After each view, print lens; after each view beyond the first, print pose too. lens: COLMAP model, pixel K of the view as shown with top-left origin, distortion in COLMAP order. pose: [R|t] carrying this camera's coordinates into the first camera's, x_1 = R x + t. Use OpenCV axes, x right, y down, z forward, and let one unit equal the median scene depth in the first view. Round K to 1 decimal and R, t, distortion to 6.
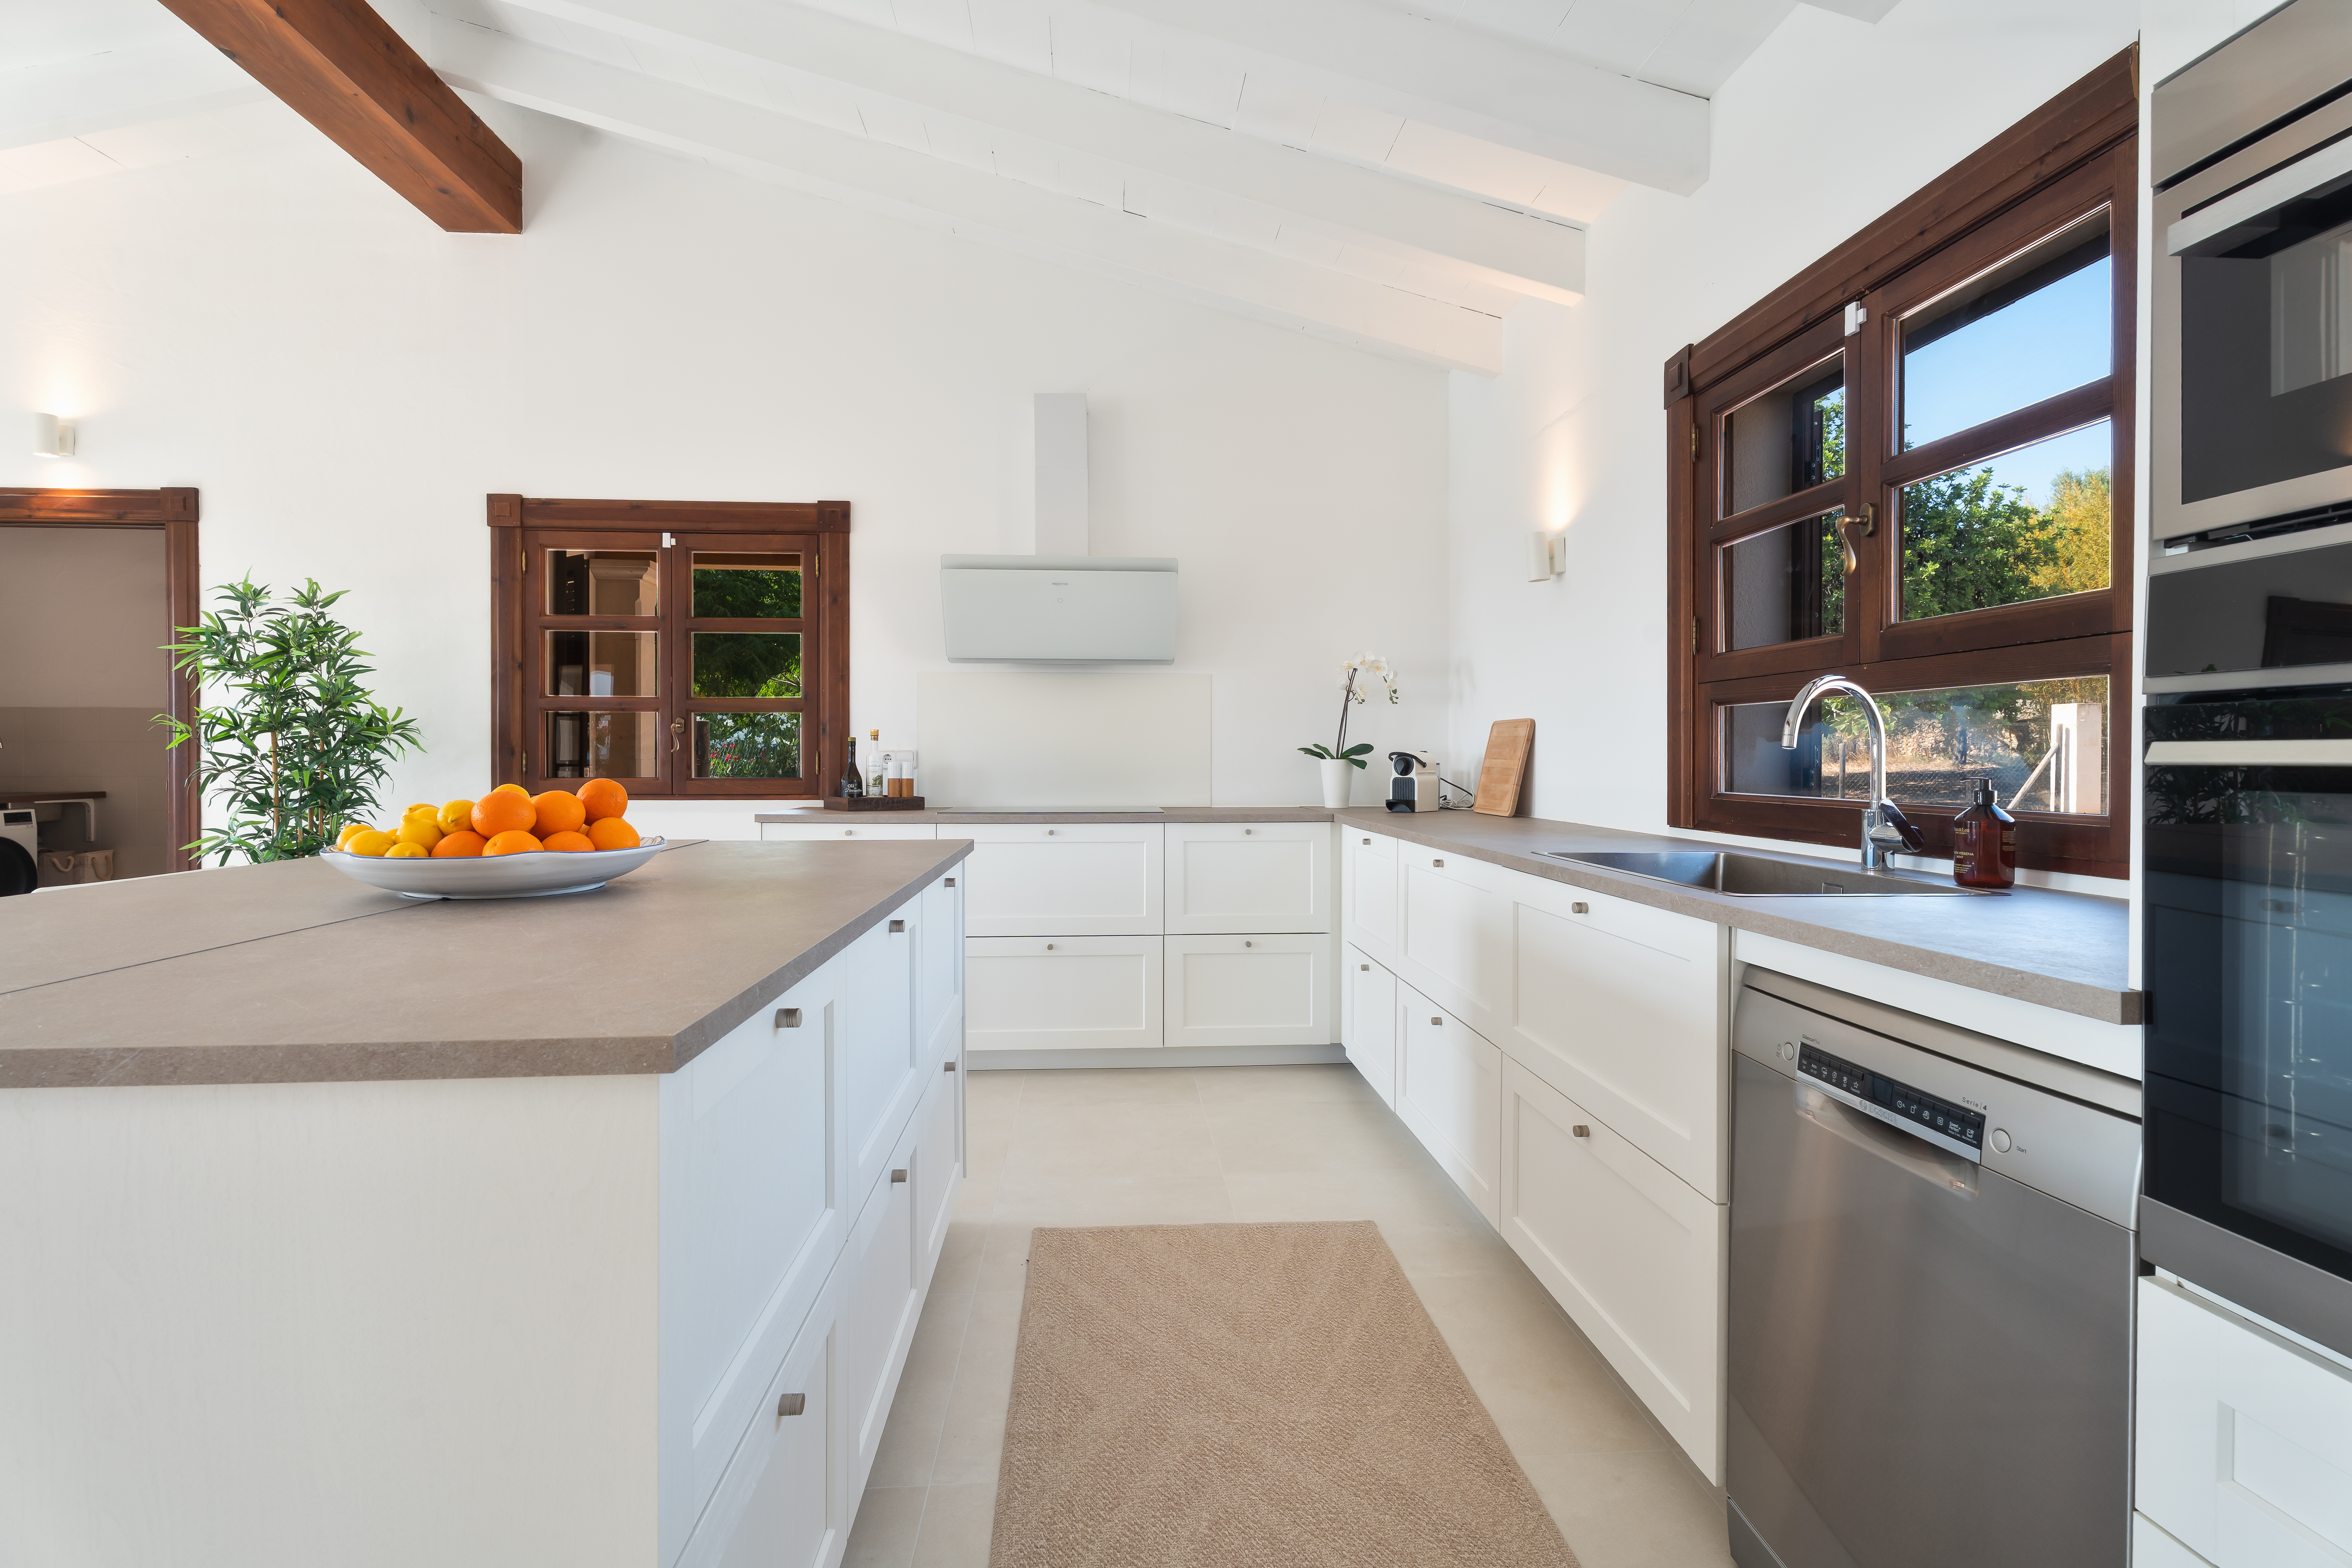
lens RADIAL K [[1047.5, 0, 1177.8], [0, 1047.5, 769.7], [0, 0, 1]] dist [0.000407, 0.000315]
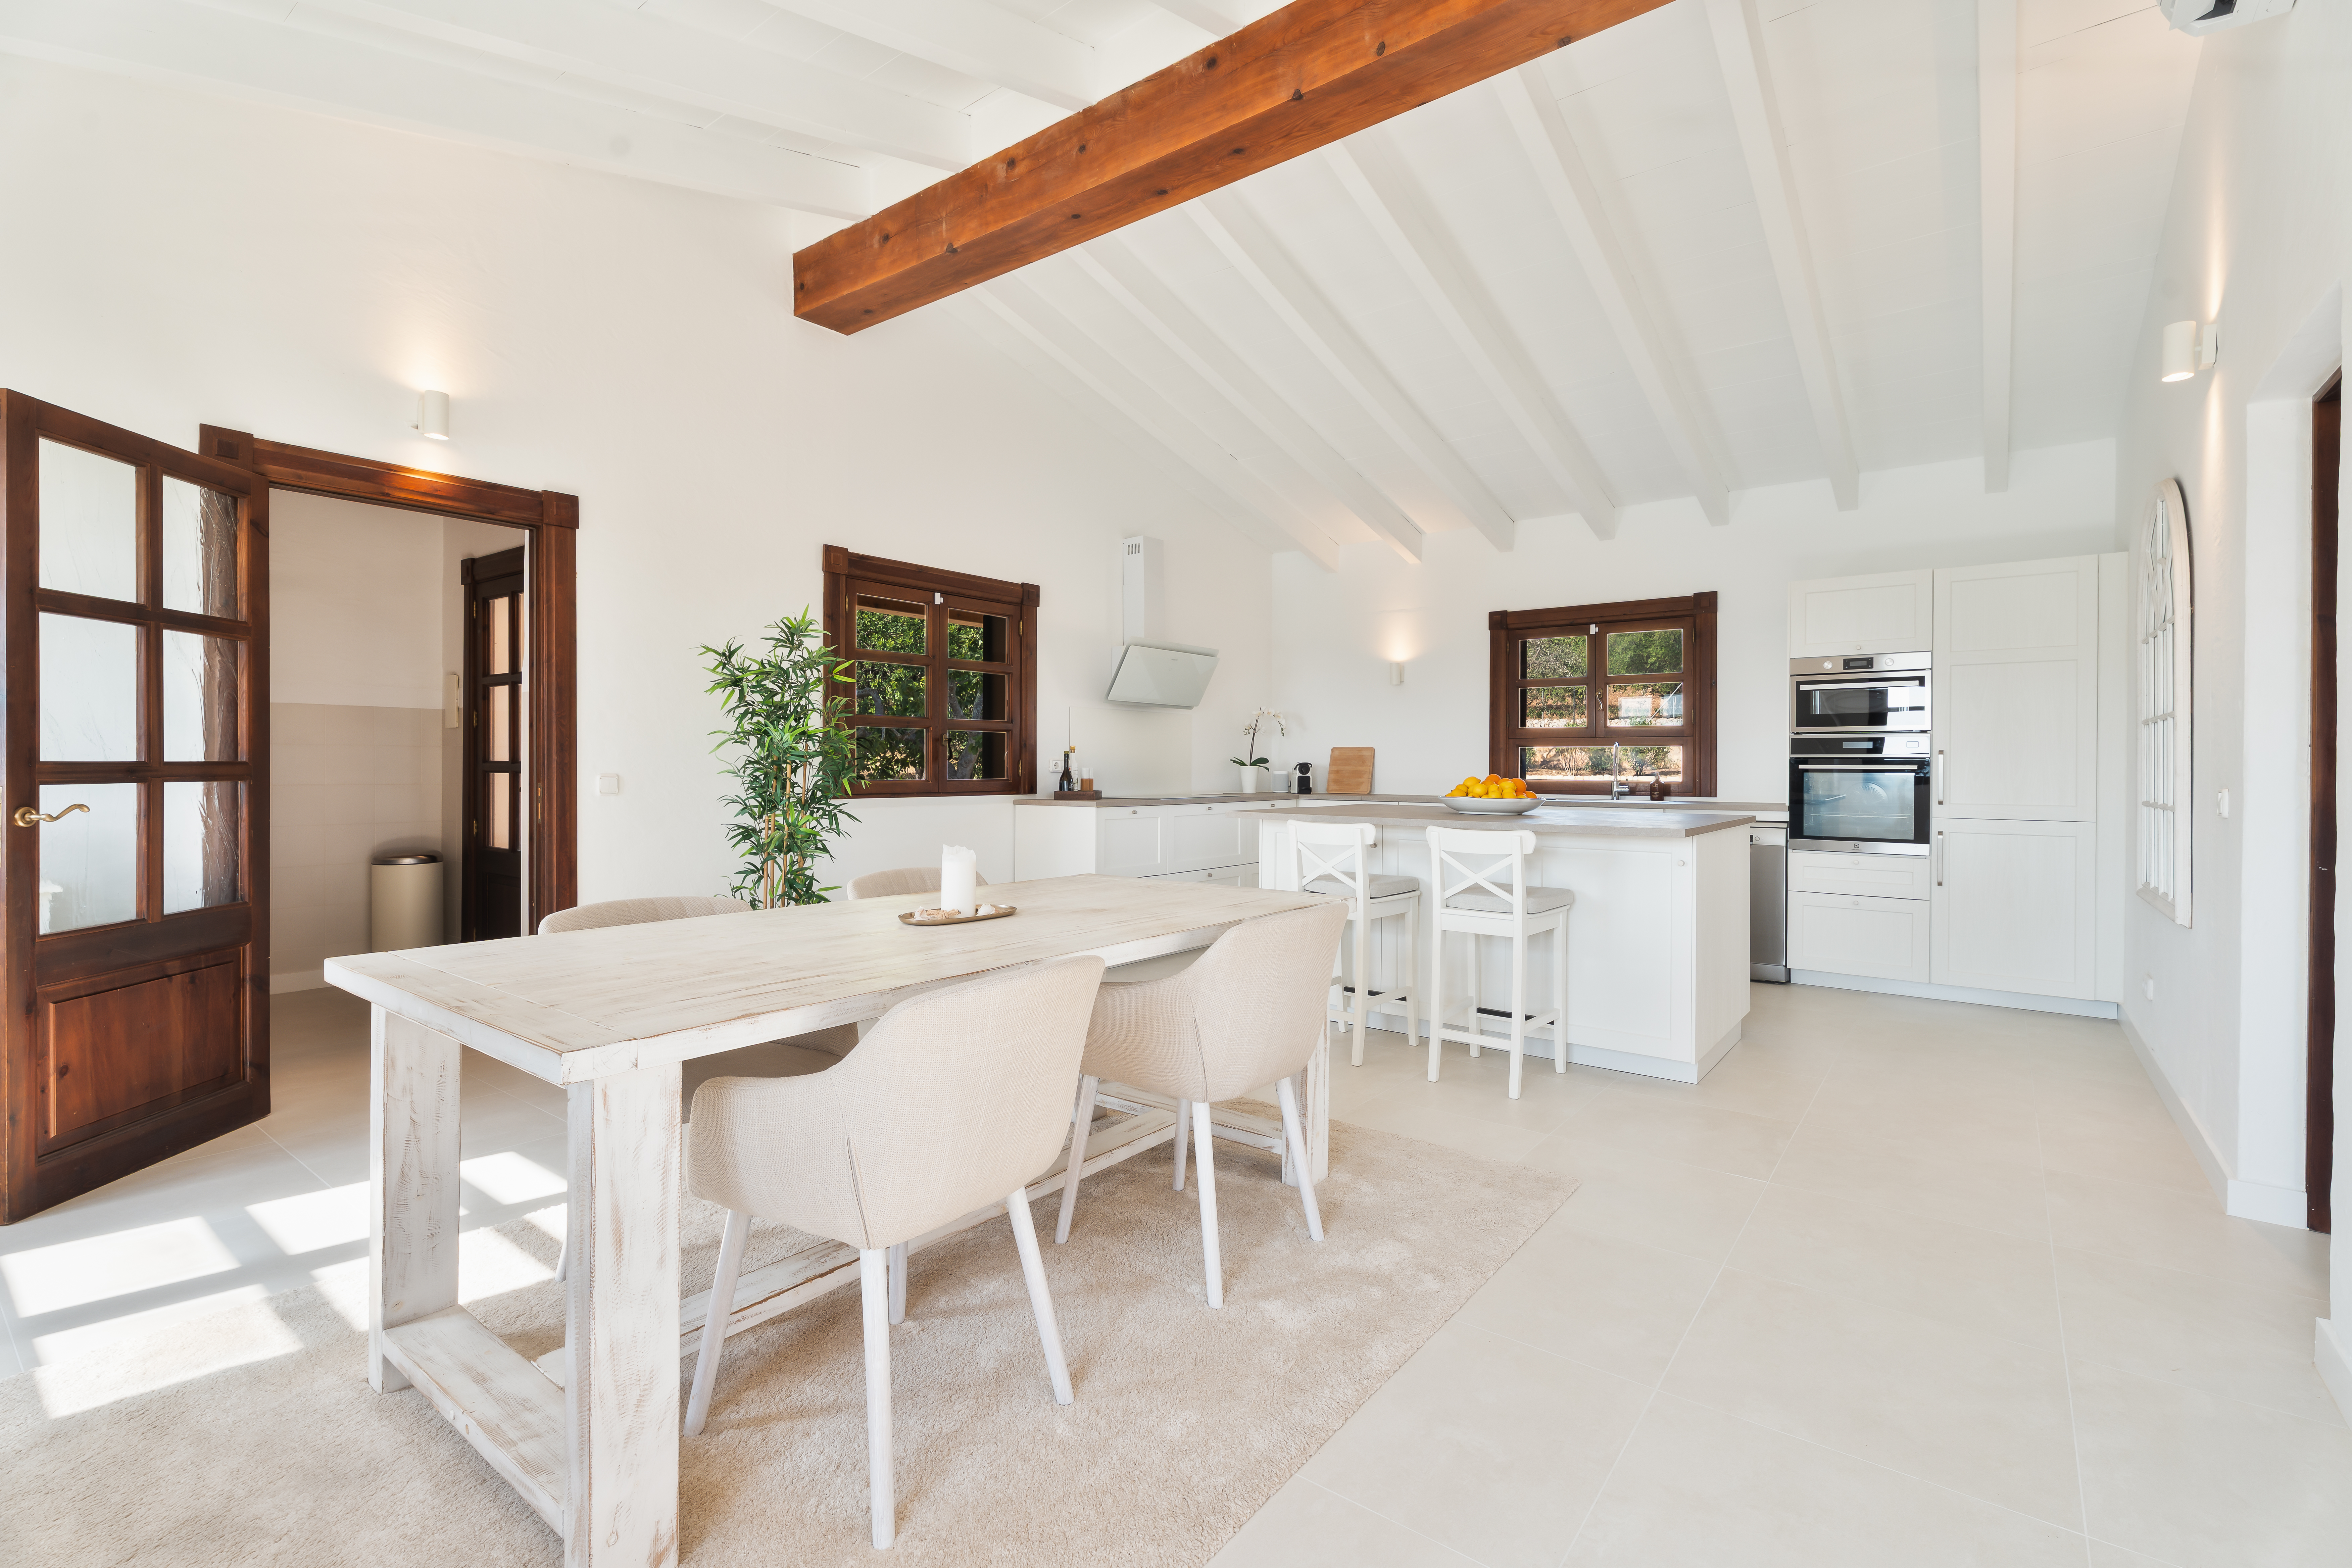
lens RADIAL K [[1047.5, 0, 1177.8], [0, 1047.5, 769.7], [0, 0, 1]] dist [0.000407, 0.000315]
pose [[0.671626, -0.003748, 0.740881, -1.263396], [0.005636, 0.999984, -0.000049, -0.003719], [-0.740869, 0.004208, 0.671637, -0.098741]]
